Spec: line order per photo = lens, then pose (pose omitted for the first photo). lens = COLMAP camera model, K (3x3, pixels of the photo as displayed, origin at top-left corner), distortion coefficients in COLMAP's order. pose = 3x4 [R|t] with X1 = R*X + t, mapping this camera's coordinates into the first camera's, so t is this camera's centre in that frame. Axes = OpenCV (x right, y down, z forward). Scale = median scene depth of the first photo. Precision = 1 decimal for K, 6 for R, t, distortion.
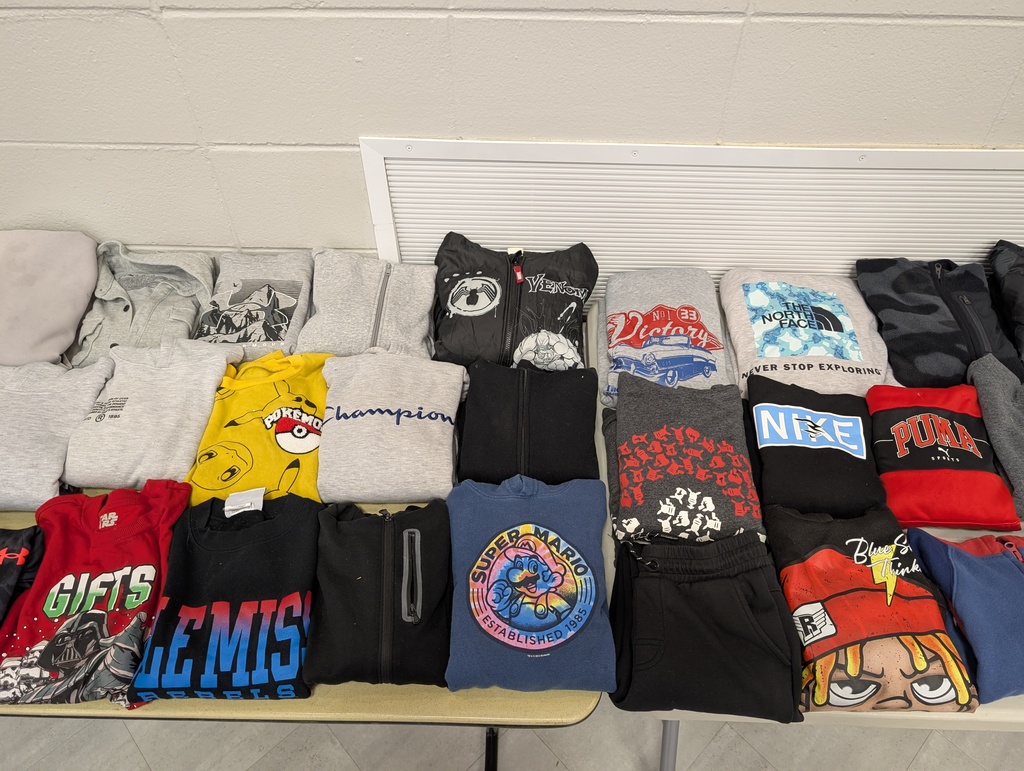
lens RADIAL K [[716.4, 0, 513.6], [0, 716.4, 379.9], [0, 0, 1]] dist [0.019114, -0.012936]
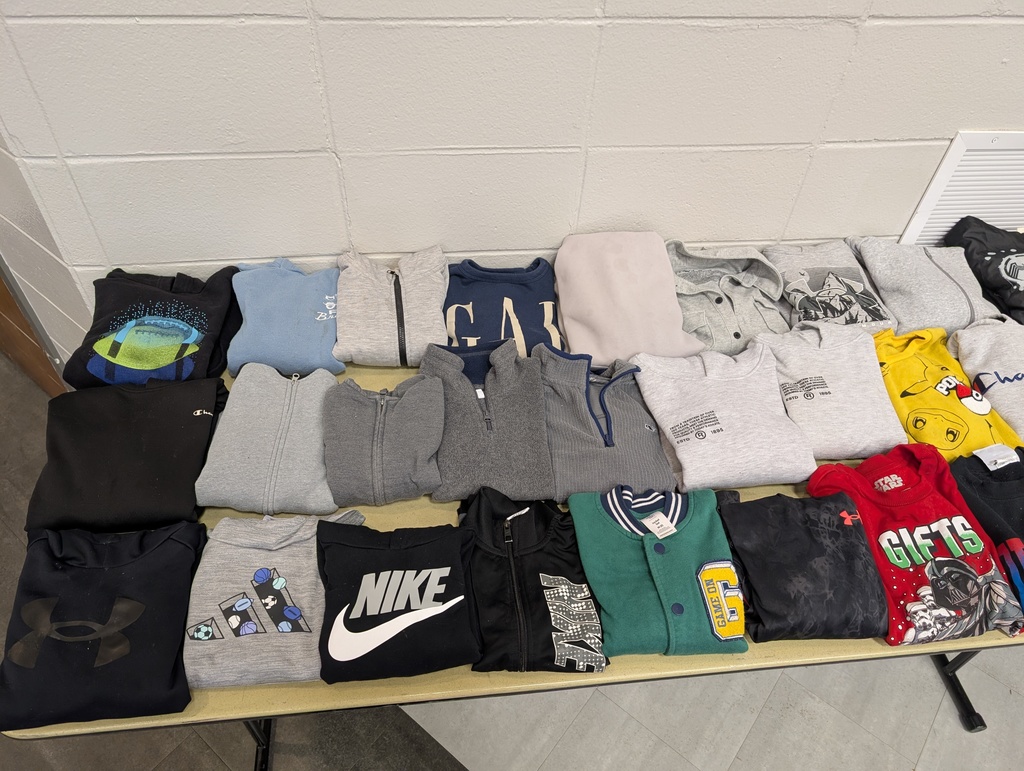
lens RADIAL K [[716.4, 0, 509.7], [0, 716.4, 391.2], [0, 0, 1]] dist [0.019114, -0.012936]
pose [[0.990417, -0.071530, 0.118140, -1.197501], [0.070729, 0.997435, 0.010963, 0.001703], [-0.118621, -0.002502, 0.992936, -0.027520]]
